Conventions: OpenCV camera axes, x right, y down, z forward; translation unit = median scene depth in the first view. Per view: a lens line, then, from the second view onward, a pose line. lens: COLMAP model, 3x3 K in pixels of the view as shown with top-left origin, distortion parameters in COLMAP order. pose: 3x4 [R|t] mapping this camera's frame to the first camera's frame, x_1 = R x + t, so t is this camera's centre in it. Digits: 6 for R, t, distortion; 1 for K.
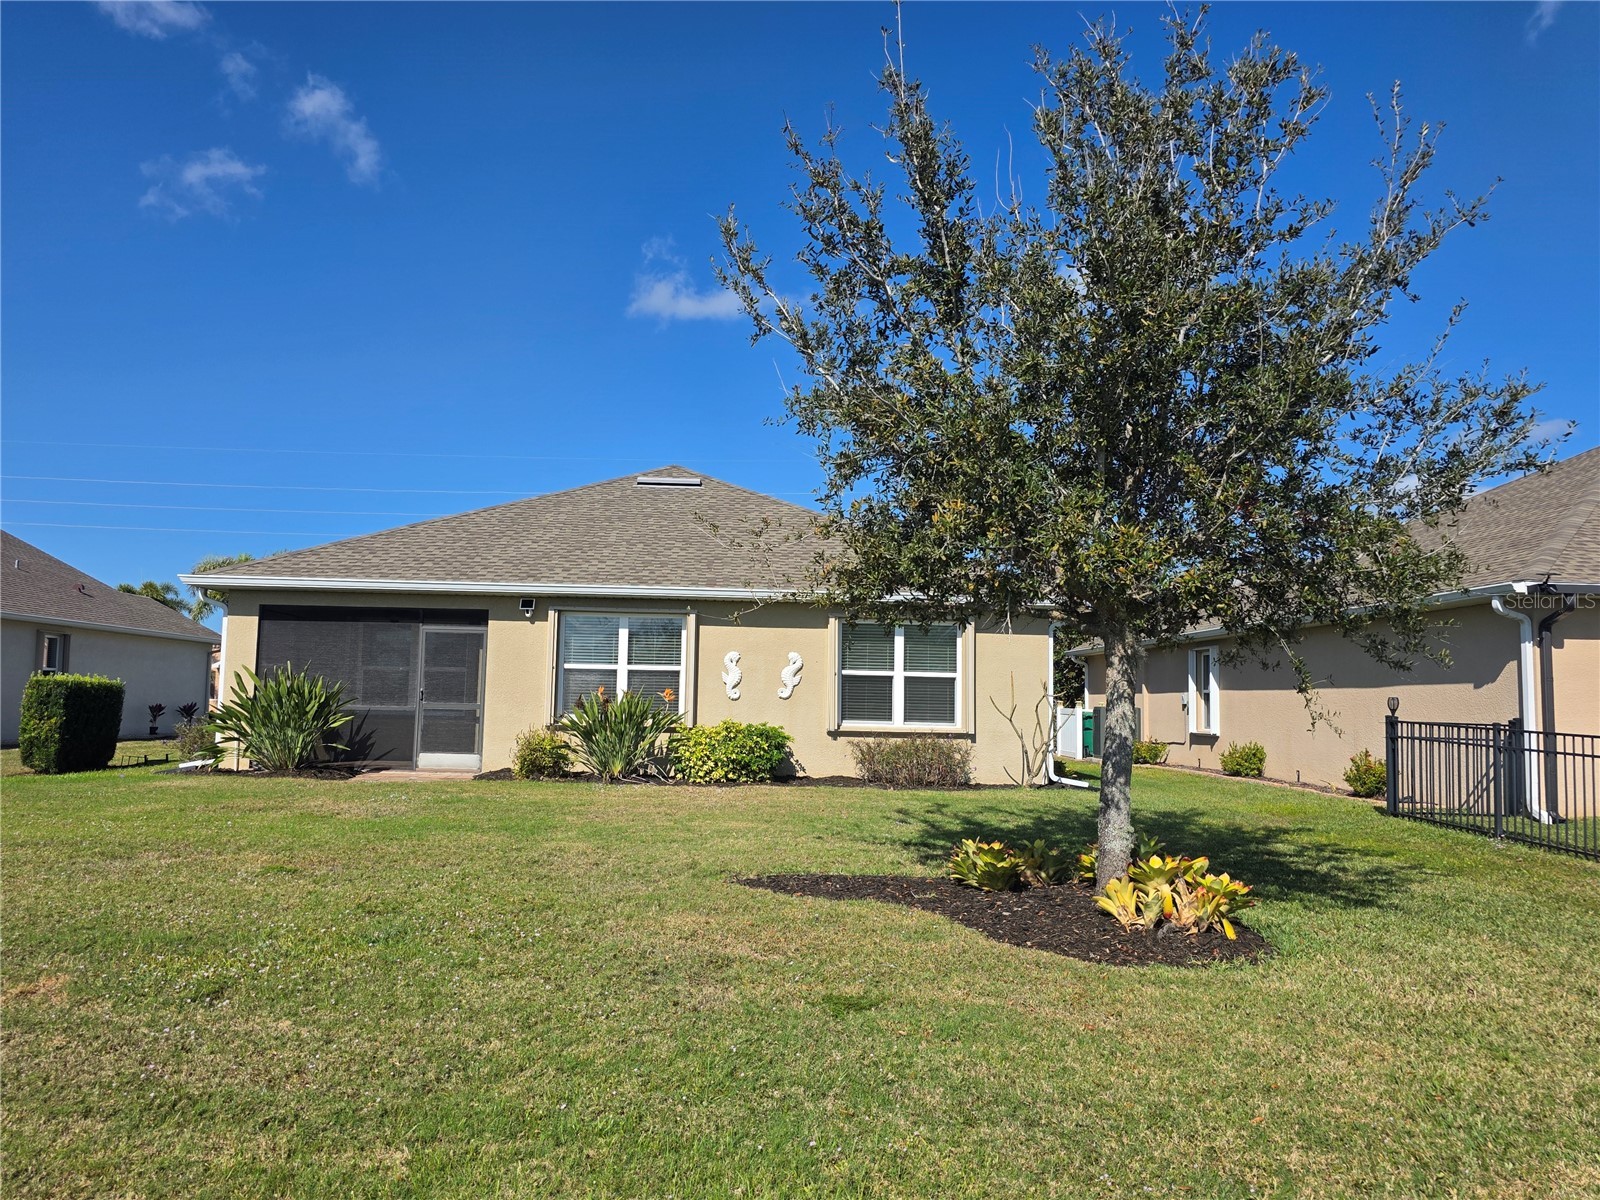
lens RADIAL K [[1129.8, 0, 785.5], [0, 1129.8, 606.1], [0, 0, 1]] dist [0.068089, -0.045964]
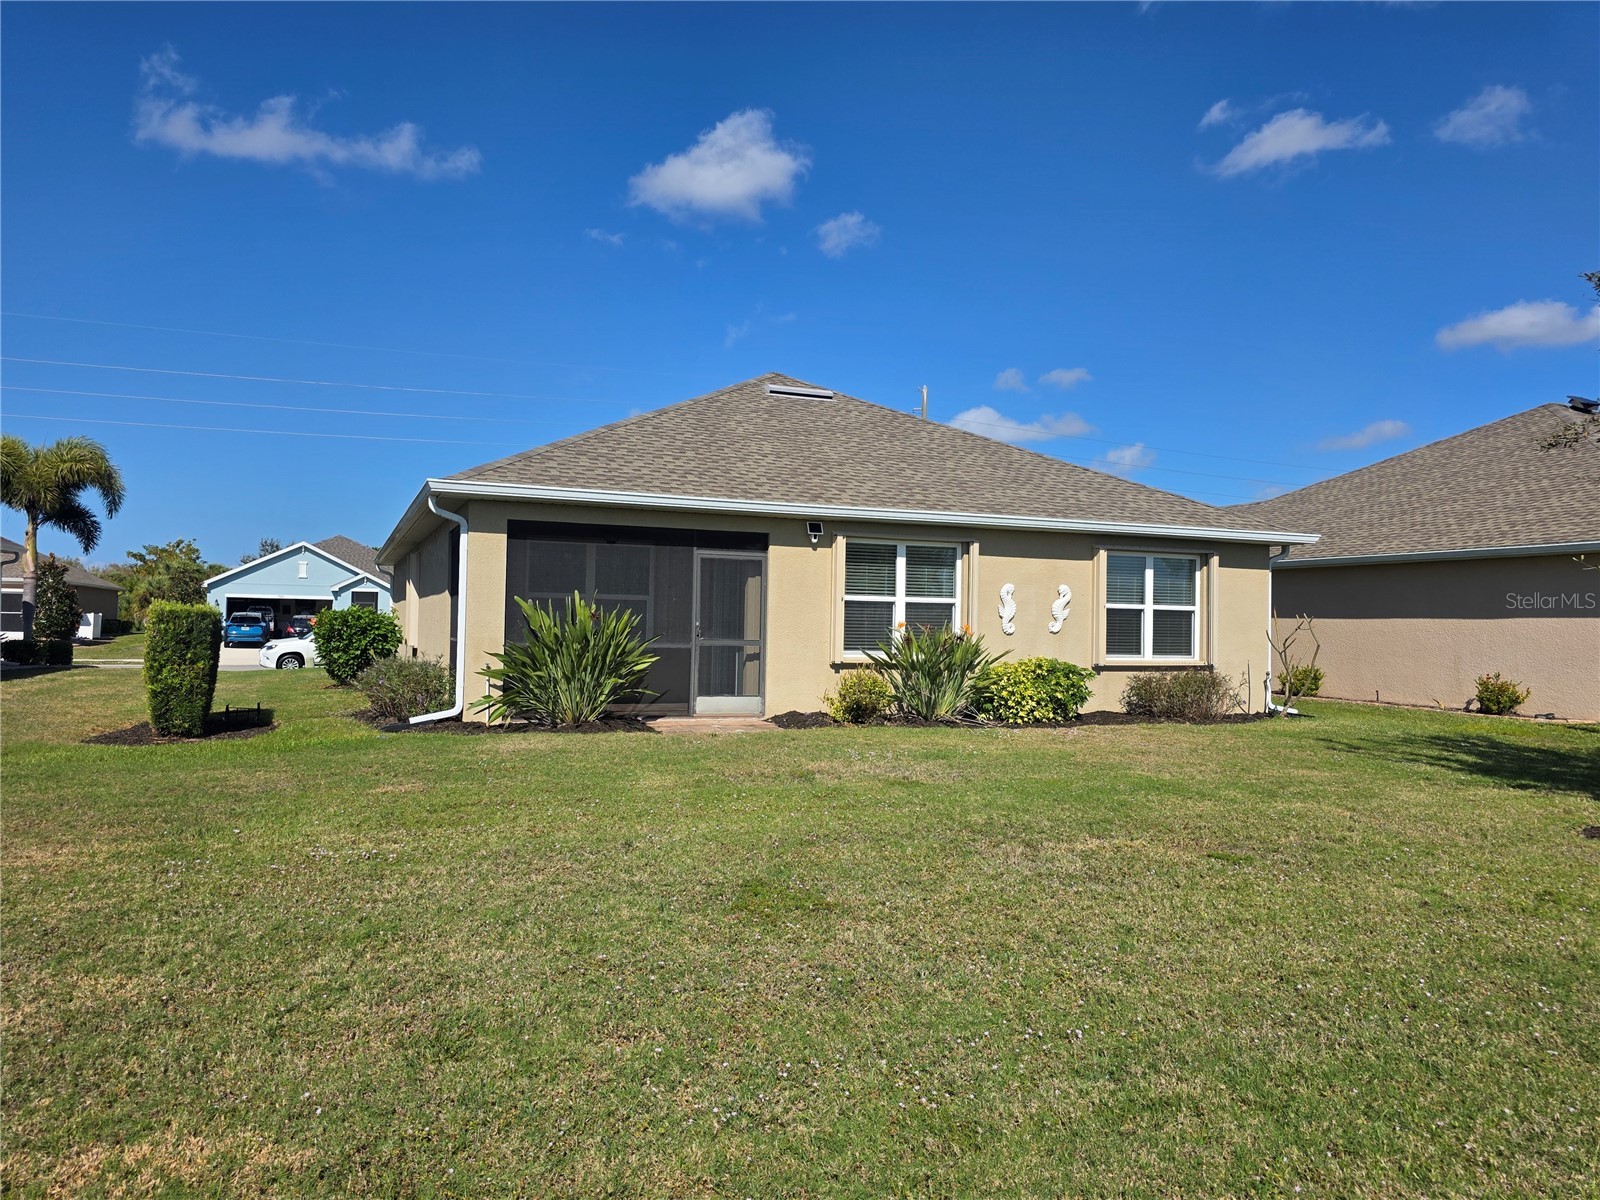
lens RADIAL K [[1129.8, 0, 804.0], [0, 1129.8, 592.6], [0, 0, 1]] dist [0.068089, -0.045964]
pose [[0.938558, 0.006732, 0.345055, -0.537118], [-0.028623, 0.997884, 0.058387, -0.002624], [-0.343932, -0.064676, 0.936765, 0.170972]]
